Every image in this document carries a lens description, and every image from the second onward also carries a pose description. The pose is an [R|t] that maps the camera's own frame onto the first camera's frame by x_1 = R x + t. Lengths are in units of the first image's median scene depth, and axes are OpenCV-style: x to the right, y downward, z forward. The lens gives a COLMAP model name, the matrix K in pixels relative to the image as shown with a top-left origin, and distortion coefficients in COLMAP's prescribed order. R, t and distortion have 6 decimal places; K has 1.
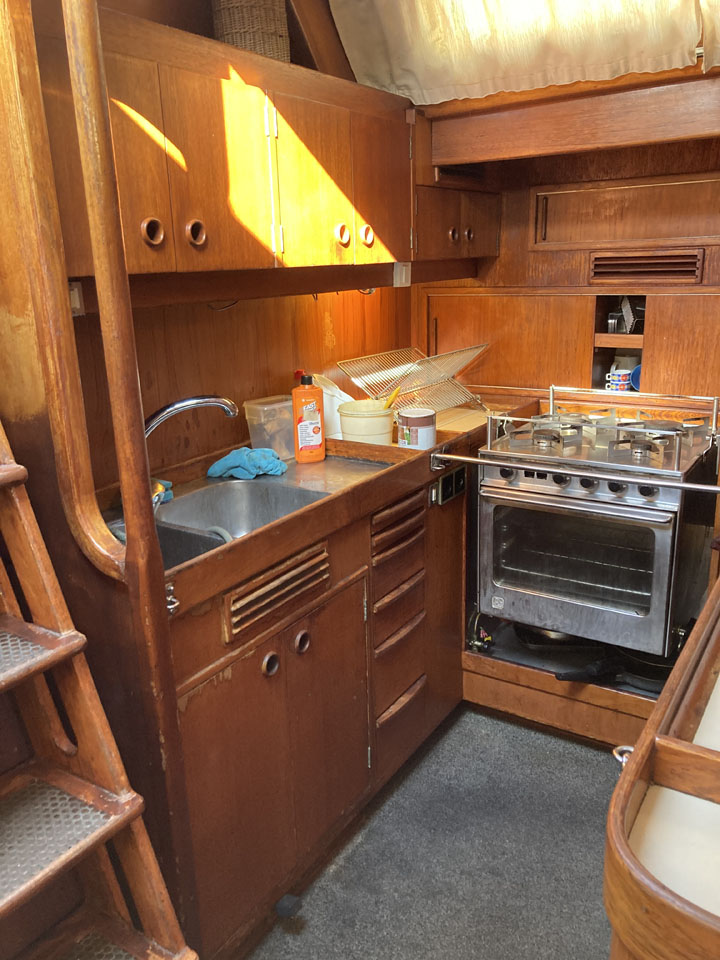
lens RADIAL K [[813.7, 0, 377.9], [0, 813.7, 482.1], [0, 0, 1]] dist [0.002817, -0.001465]
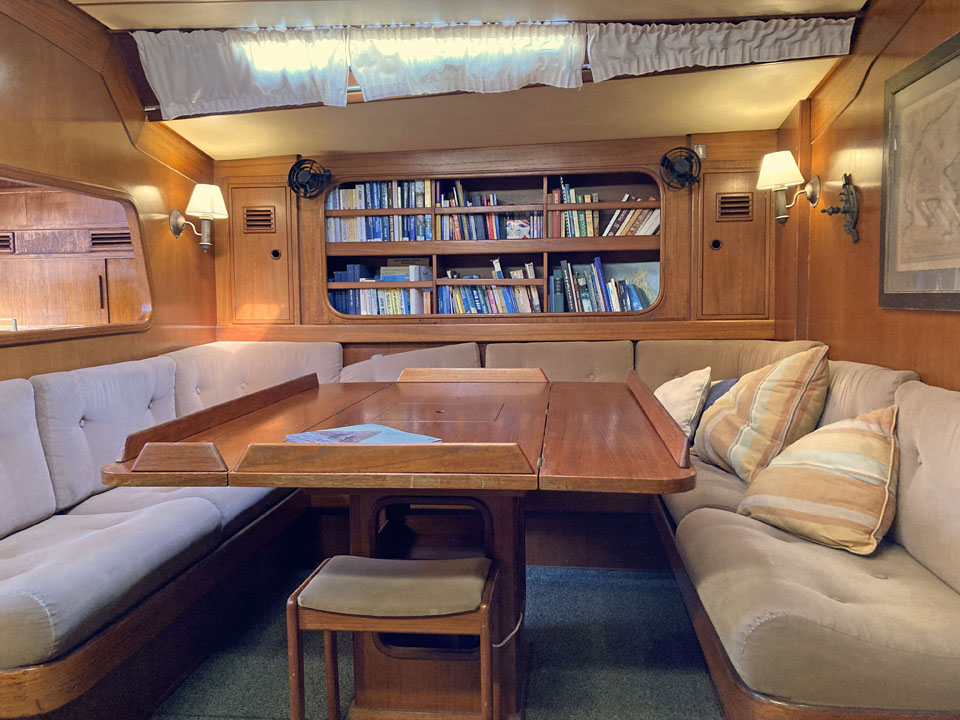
lens RADIAL K [[785.3, 0, 480.0], [0, 785.3, 360.0], [0, 0, 1]] dist [0.004838, -0.000874]
pose [[0.887629, -0.027593, 0.459732, 0.483495], [0.120823, 0.977193, -0.174628, 0.342183], [-0.444429, 0.210552, 0.870719, -0.714695]]
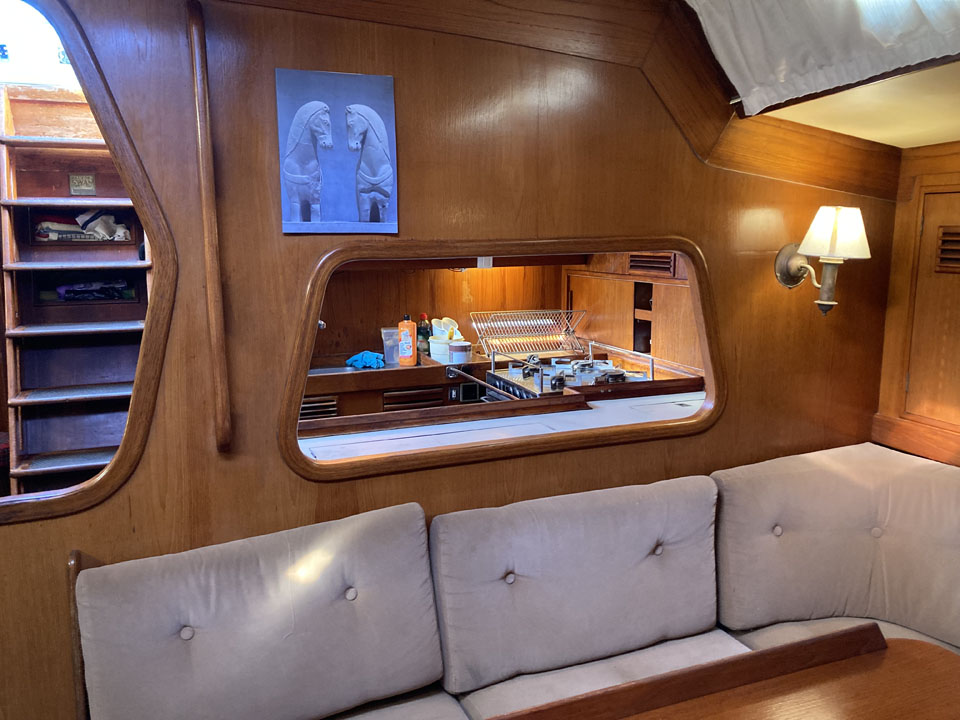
lens RADIAL K [[785.3, 0, 480.0], [0, 785.3, 360.0], [0, 0, 1]] dist [0.004838, -0.000874]
pose [[0.803819, 0.118977, -0.582855, 0.901943], [-0.175084, 0.983714, -0.040657, 0.003307], [0.568525, 0.134729, 0.811559, -0.232774]]
